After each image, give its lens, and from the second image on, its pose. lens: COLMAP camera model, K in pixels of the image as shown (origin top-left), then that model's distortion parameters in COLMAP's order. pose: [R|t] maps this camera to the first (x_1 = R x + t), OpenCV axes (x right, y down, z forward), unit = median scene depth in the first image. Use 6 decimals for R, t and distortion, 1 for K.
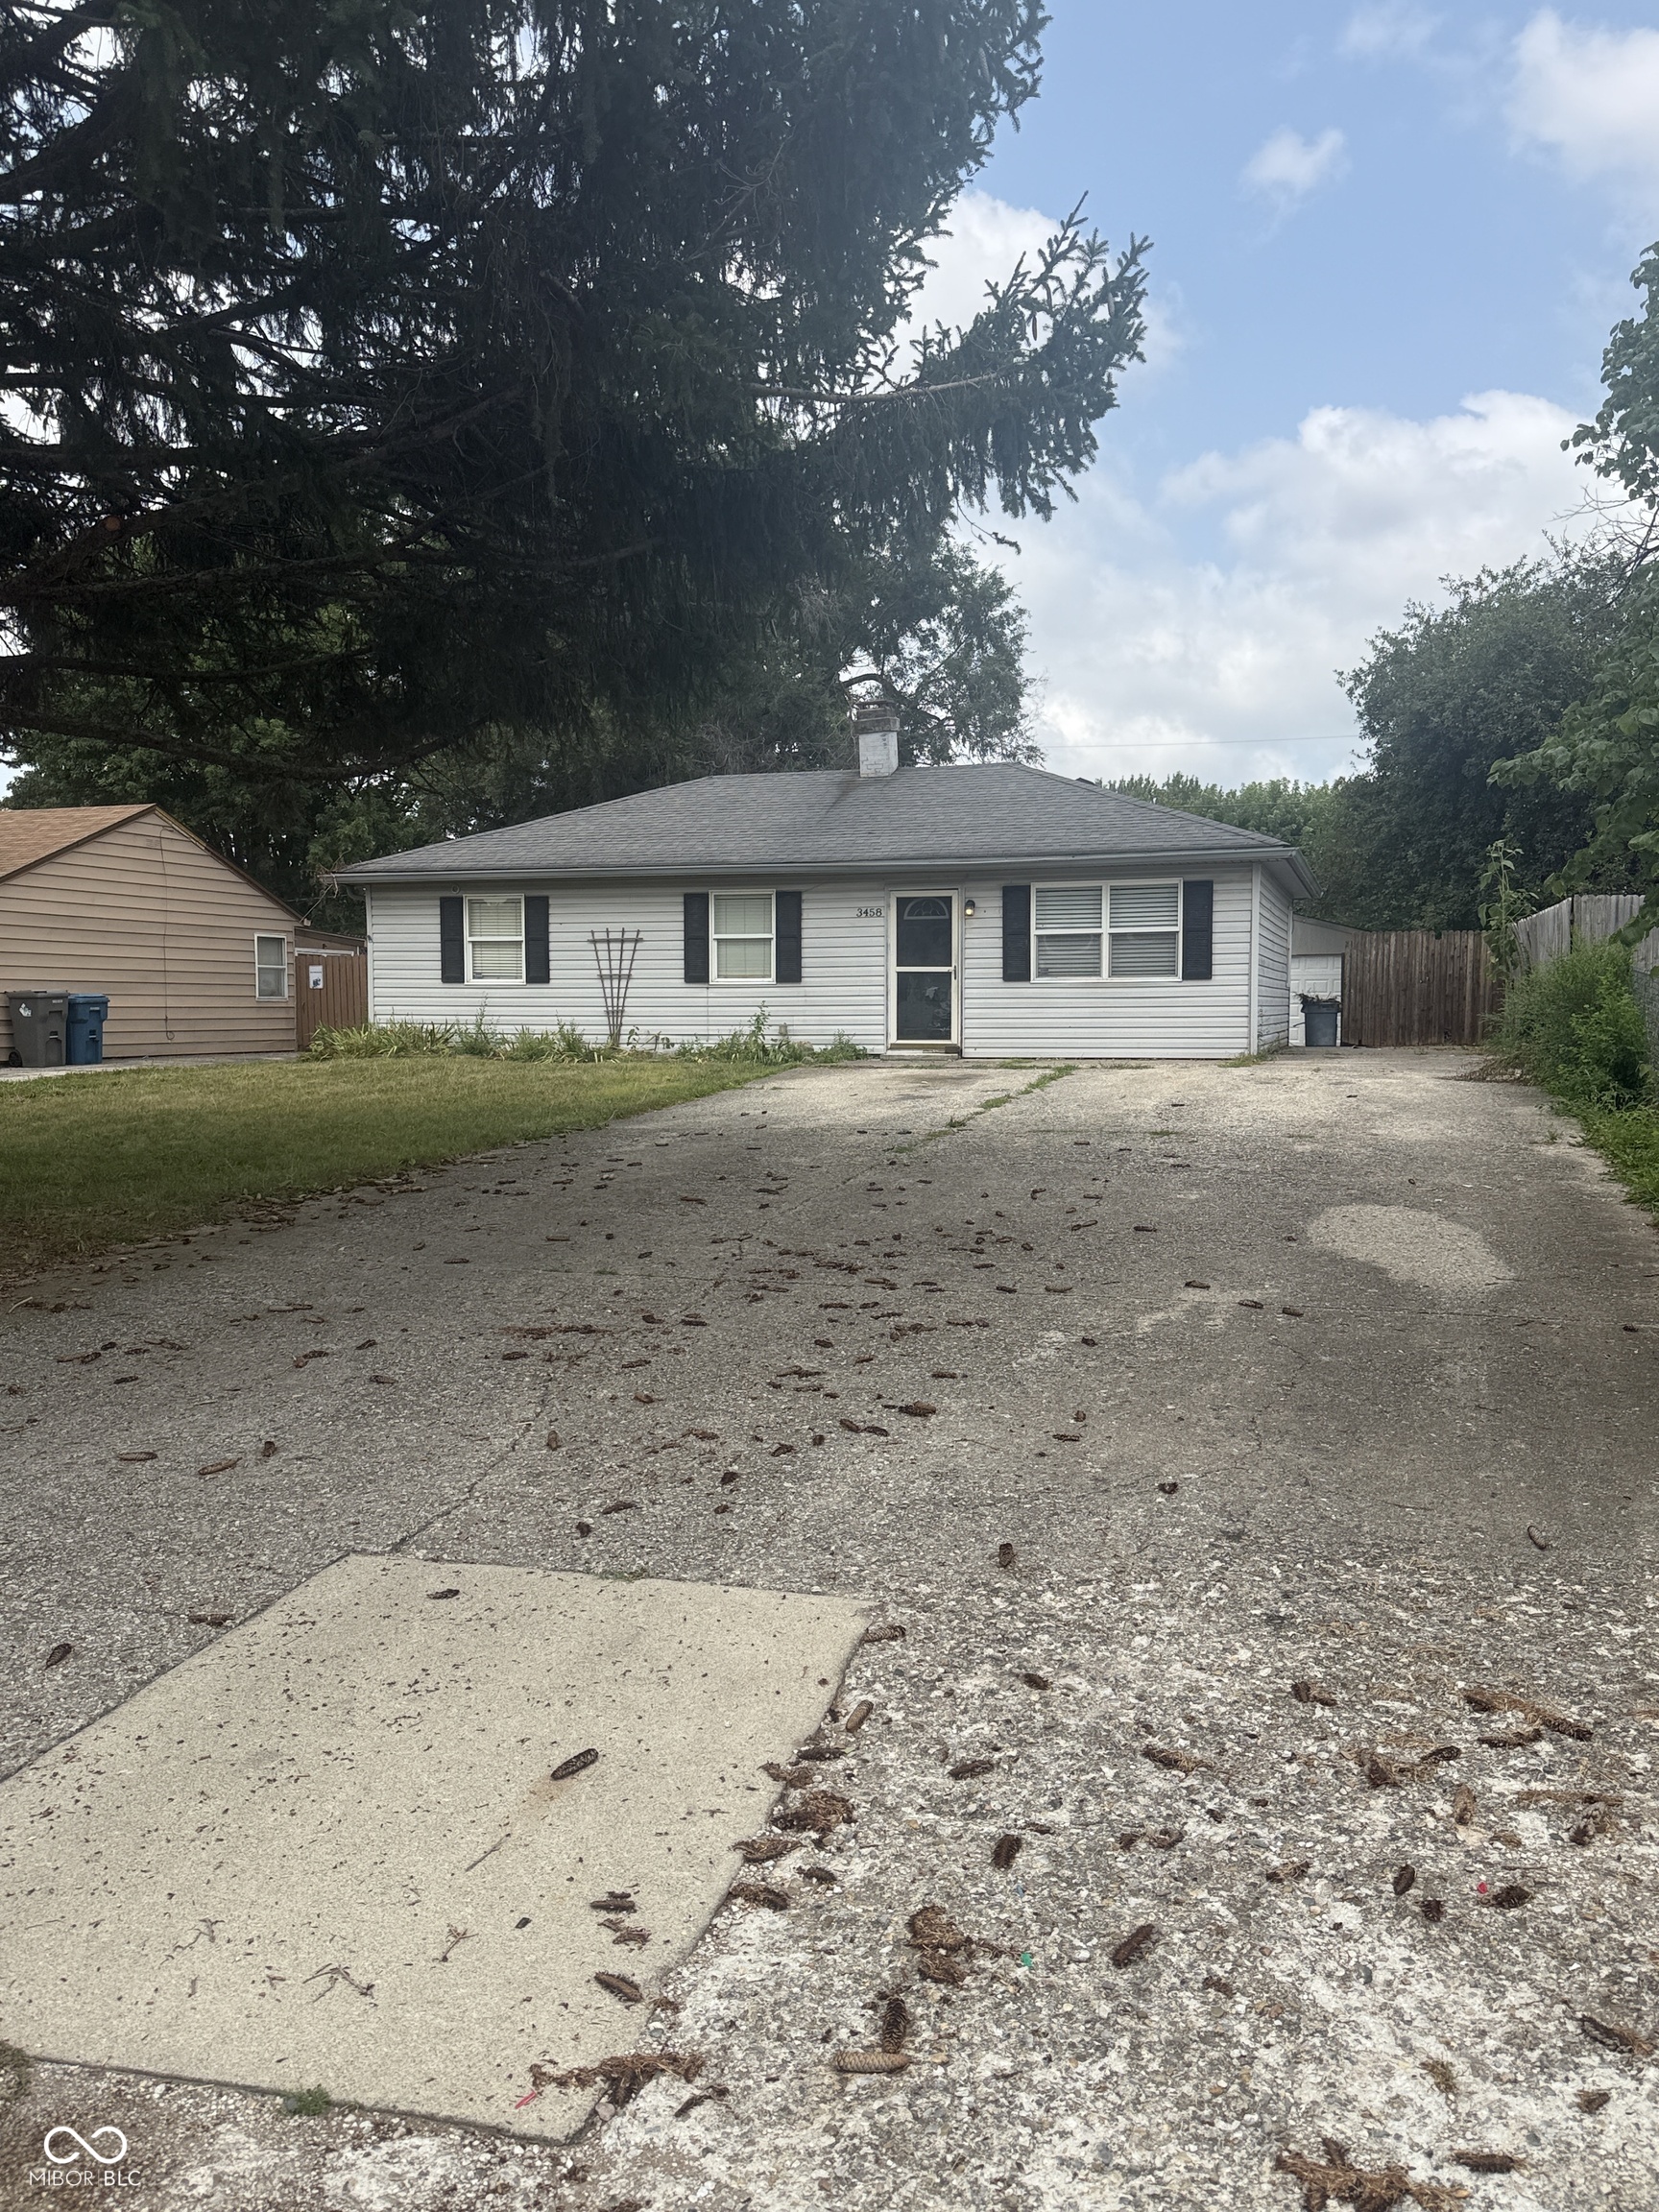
lens RADIAL K [[1761.2, 0, 829.5], [0, 1761.2, 1106.0], [0, 0, 1]] dist [0.091600, -0.002679]
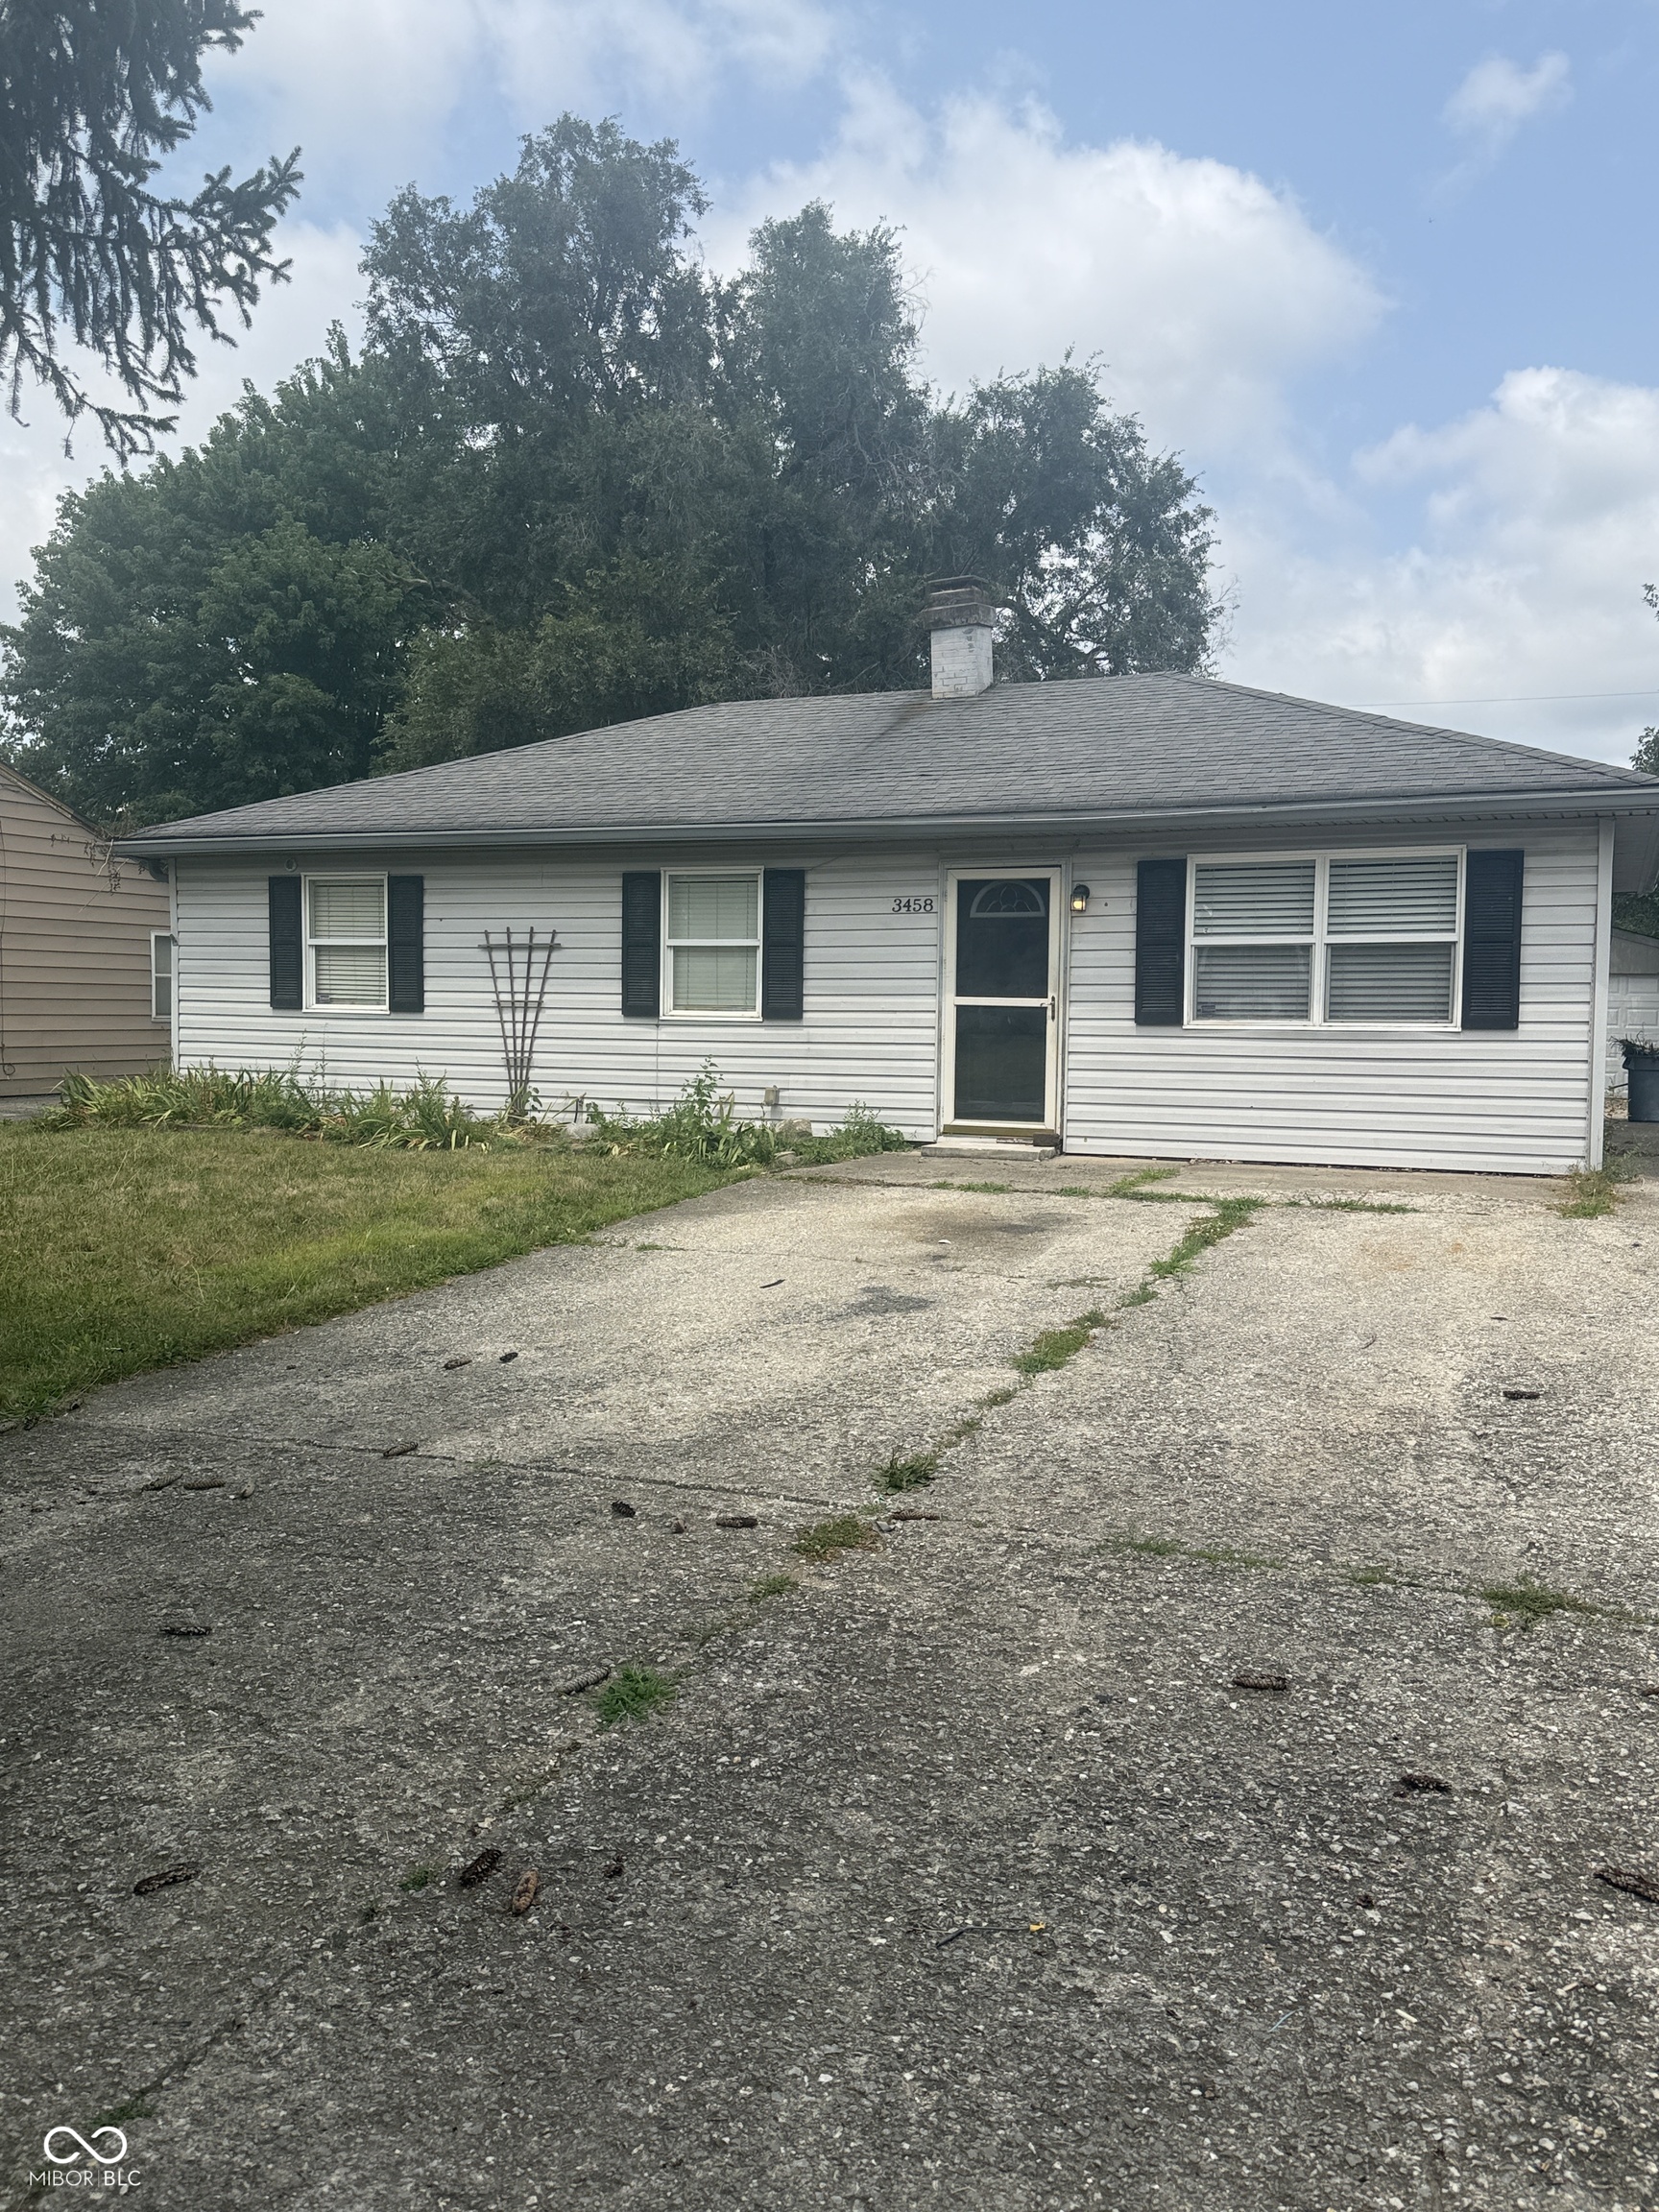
lens RADIAL K [[1761.2, 0, 829.5], [0, 1761.2, 1106.0], [0, 0, 1]] dist [0.091600, -0.002679]
pose [[0.994377, 0.020529, -0.103890, 0.057256], [-0.020924, 0.999777, -0.002708, -0.038988], [0.103811, 0.004866, 0.994585, 0.397413]]
